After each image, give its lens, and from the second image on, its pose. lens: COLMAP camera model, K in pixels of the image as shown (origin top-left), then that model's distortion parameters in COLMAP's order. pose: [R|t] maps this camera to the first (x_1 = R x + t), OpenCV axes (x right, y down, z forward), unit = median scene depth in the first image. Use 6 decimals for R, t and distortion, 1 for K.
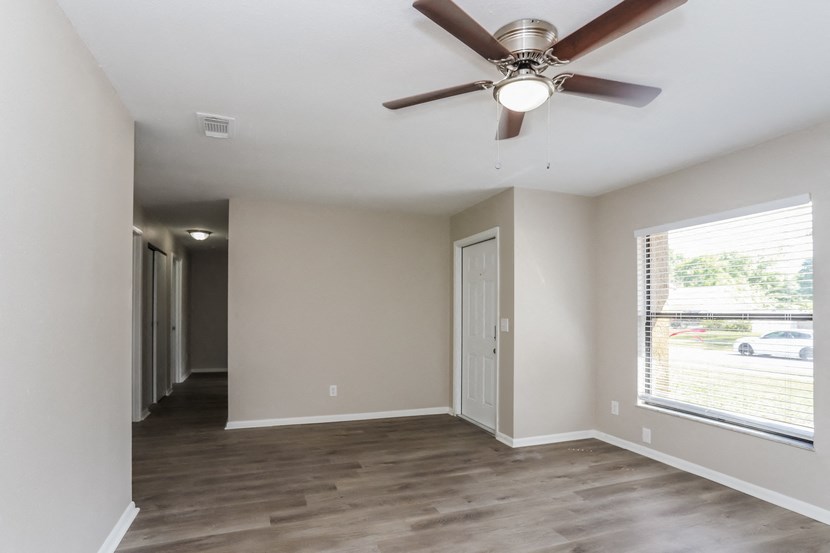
lens RADIAL K [[402.7, 0, 415.7], [0, 402.7, 309.9], [0, 0, 1]] dist [0.001722, 0.000287]
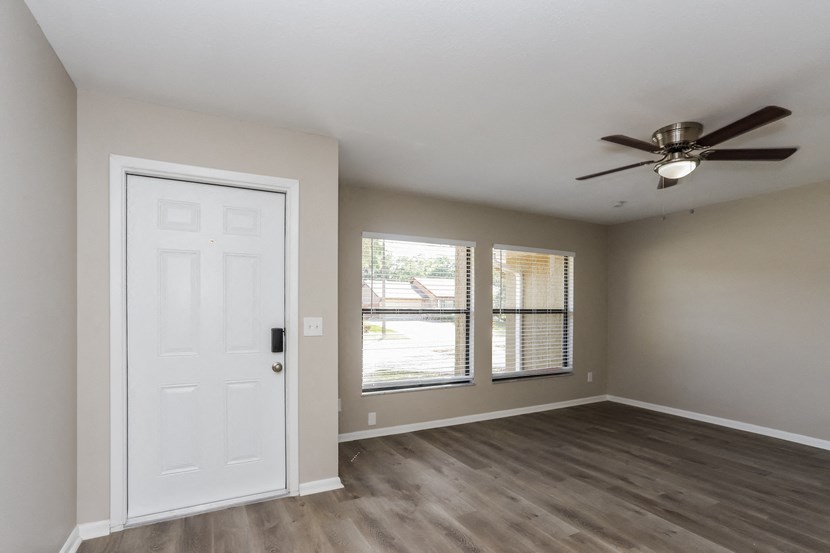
lens RADIAL K [[402.7, 0, 415.7], [0, 402.7, 309.9], [0, 0, 1]] dist [0.001722, 0.000287]
pose [[-0.061785, -0.003308, 0.998084, -0.586961], [-0.001485, 0.999994, 0.003222, 0.009511], [-0.998088, -0.001283, -0.061790, 1.036288]]
